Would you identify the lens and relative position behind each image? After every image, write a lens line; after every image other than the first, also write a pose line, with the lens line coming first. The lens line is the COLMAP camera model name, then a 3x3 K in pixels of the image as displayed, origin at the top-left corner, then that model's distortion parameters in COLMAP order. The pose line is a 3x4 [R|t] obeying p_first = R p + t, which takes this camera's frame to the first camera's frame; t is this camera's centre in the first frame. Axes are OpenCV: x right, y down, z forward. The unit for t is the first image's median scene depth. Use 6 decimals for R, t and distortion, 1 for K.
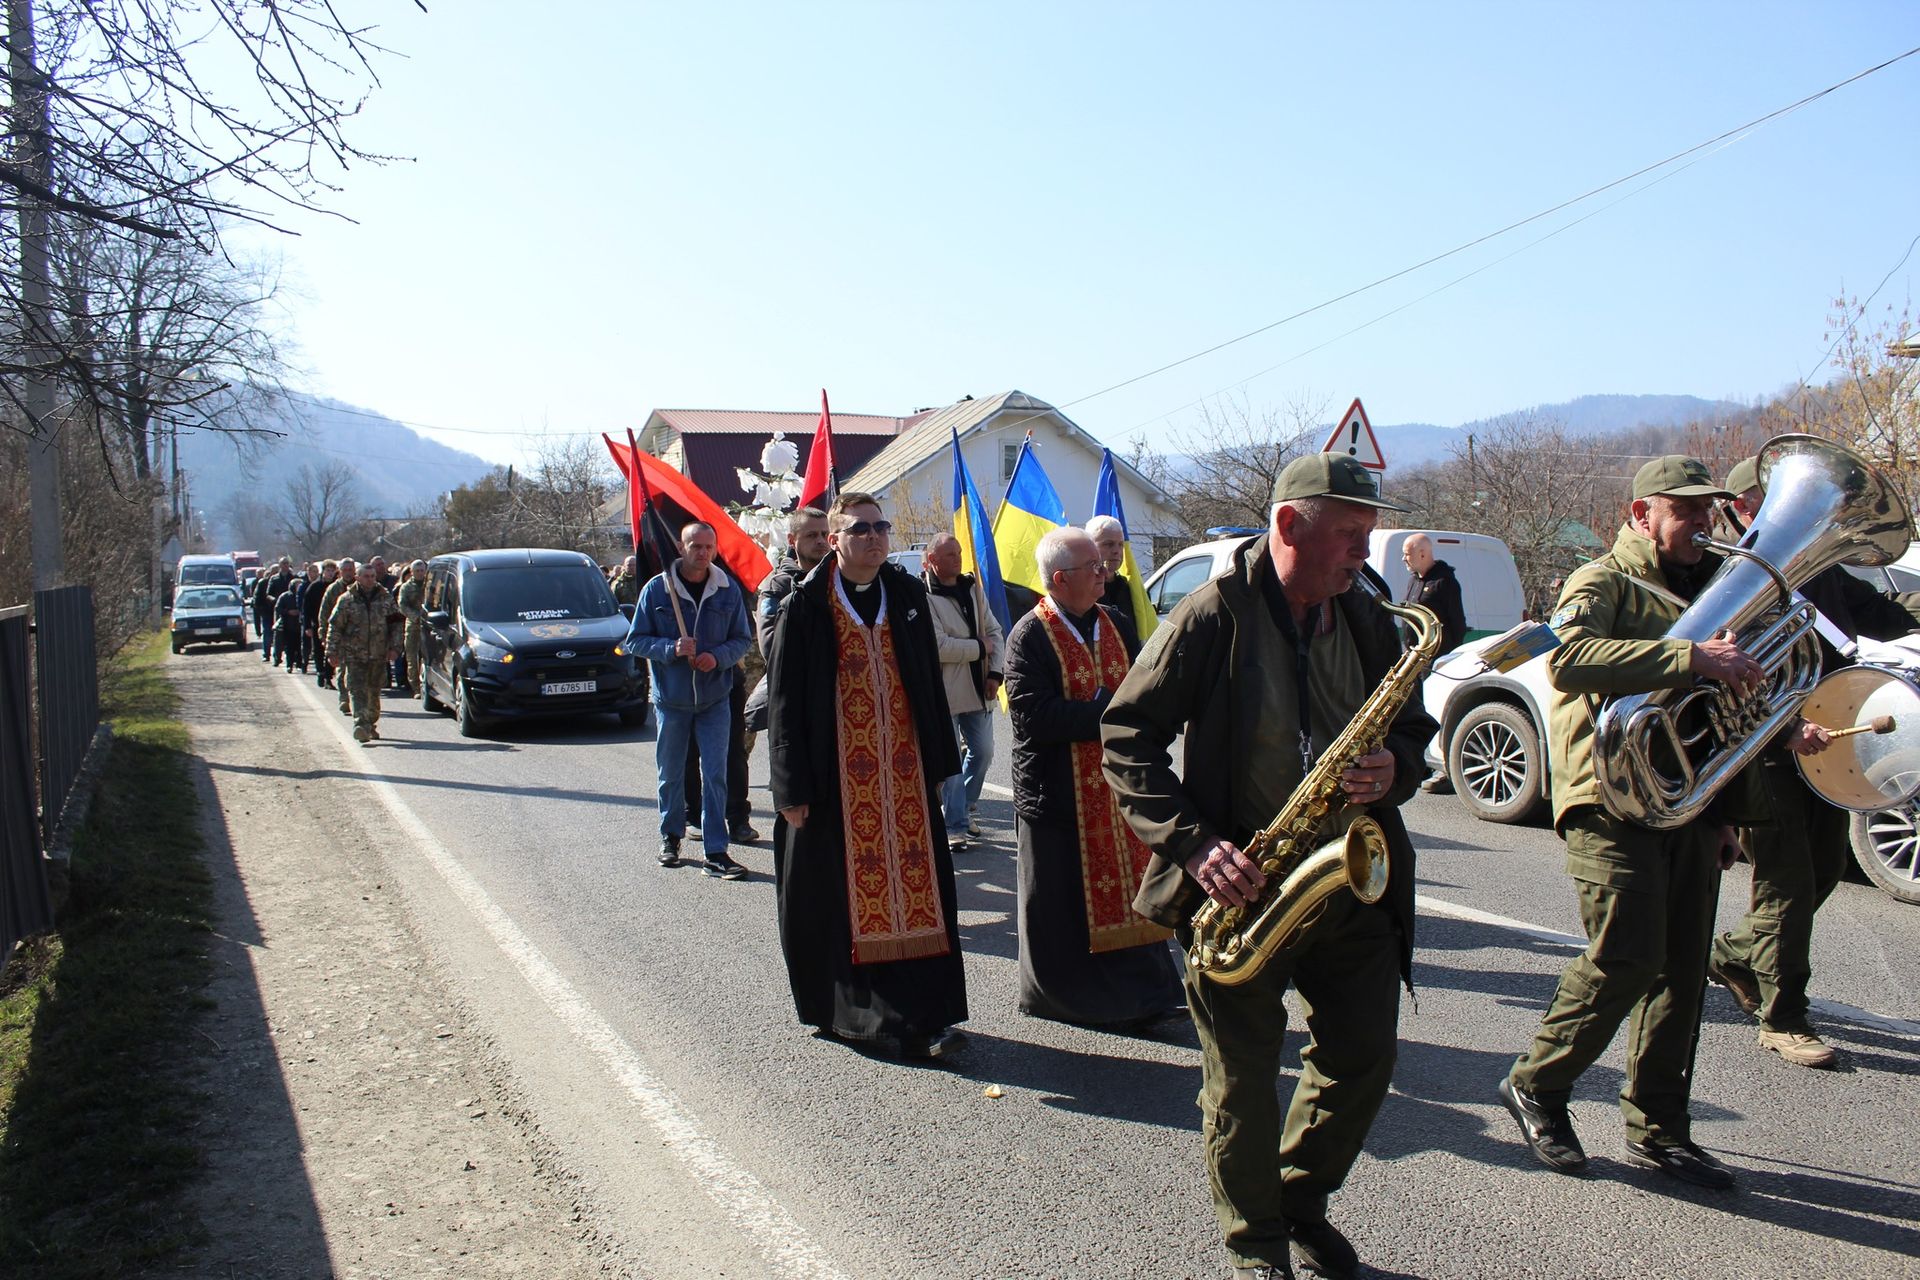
lens RADIAL K [[1603.2, 0, 954.1], [0, 1603.2, 625.7], [0, 0, 1]] dist [-0.164433, 0.140673]
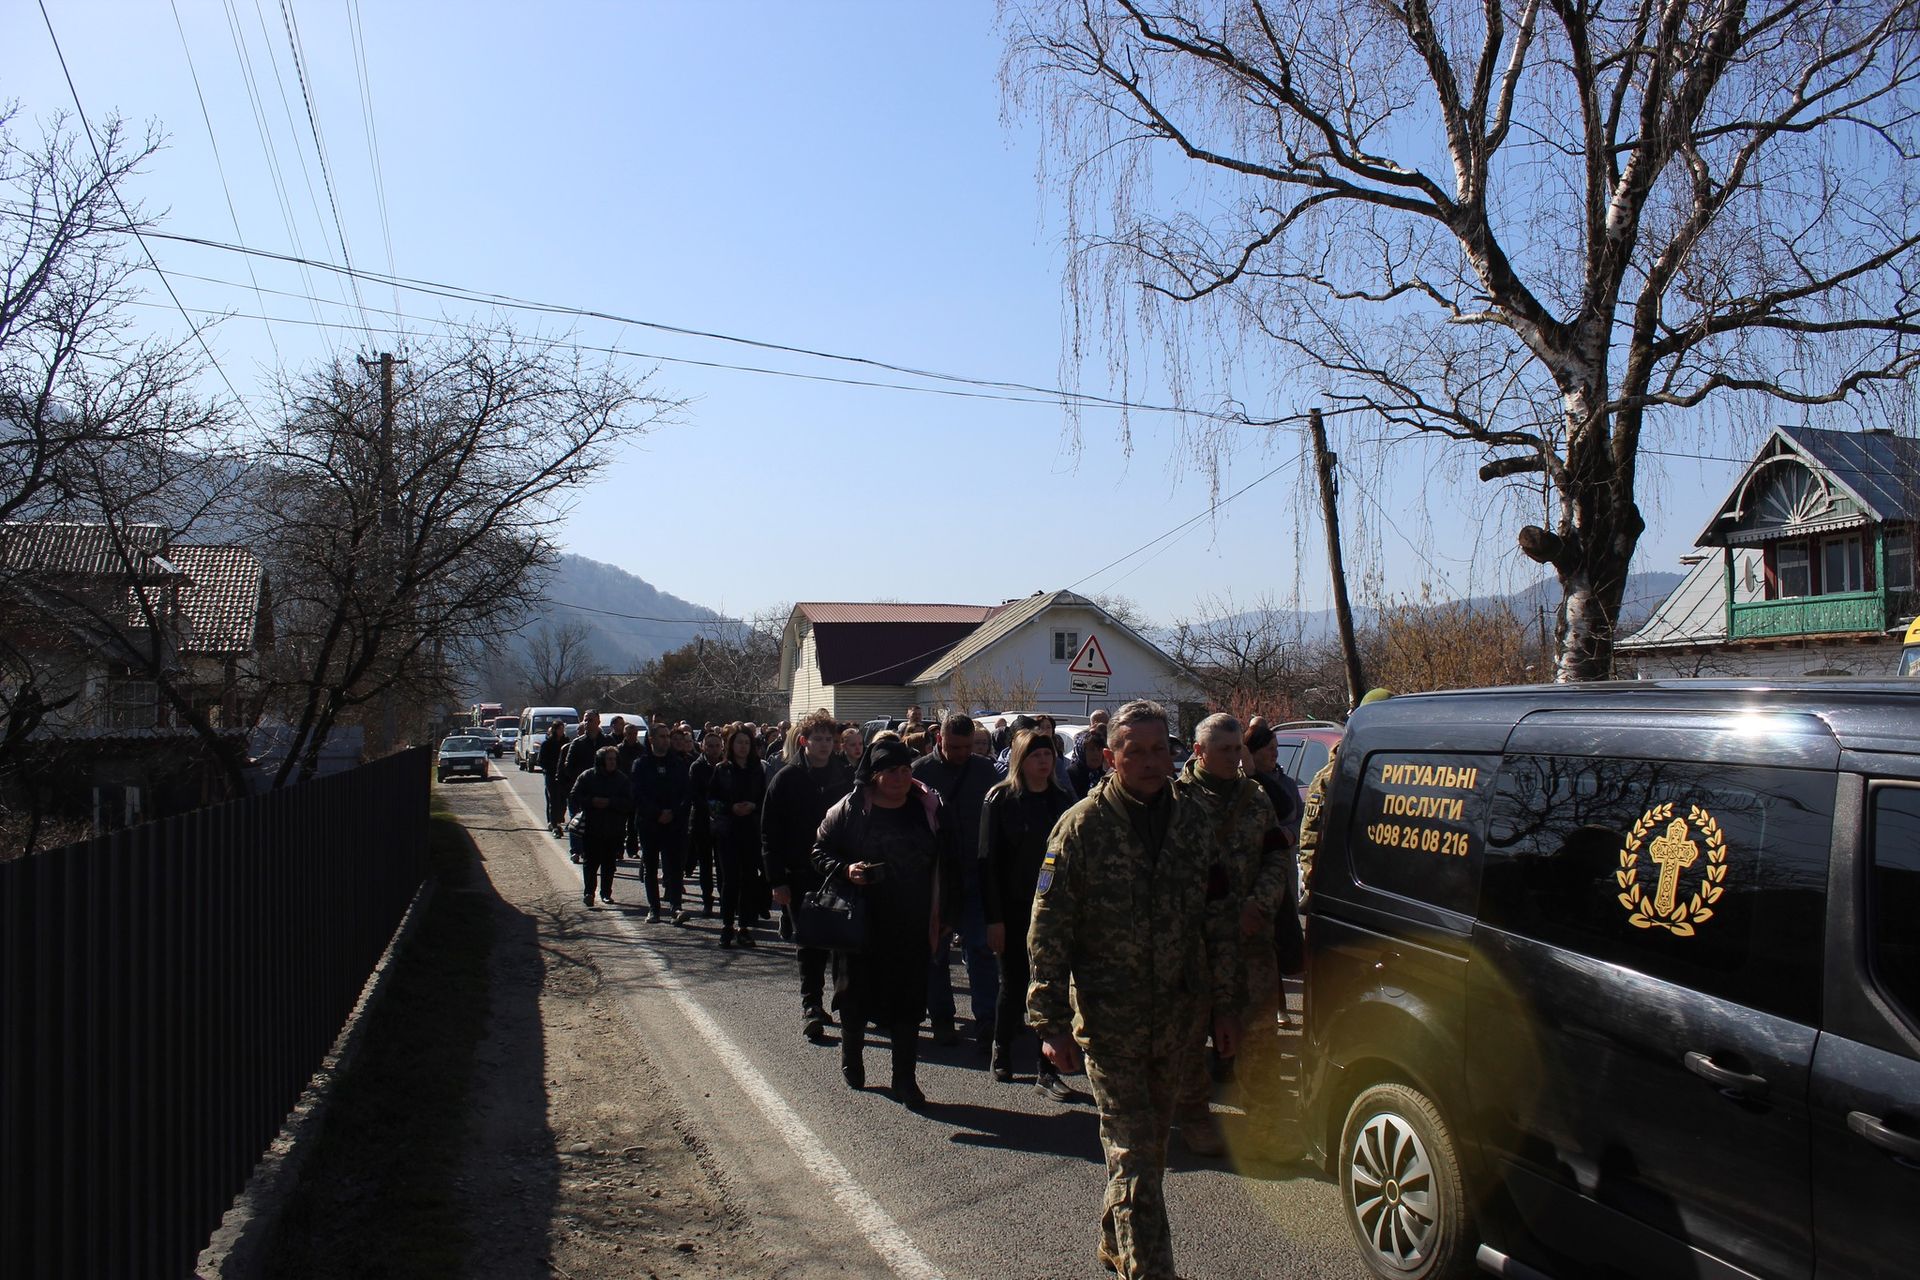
lens RADIAL K [[1603.2, 0, 958.3], [0, 1603.2, 631.1], [0, 0, 1]] dist [-0.164433, 0.140673]
pose [[0.990281, -0.004060, -0.139023, 0.125571], [-0.008781, 0.995755, -0.091628, 0.005488], [0.138805, 0.091958, 0.986041, -0.272518]]
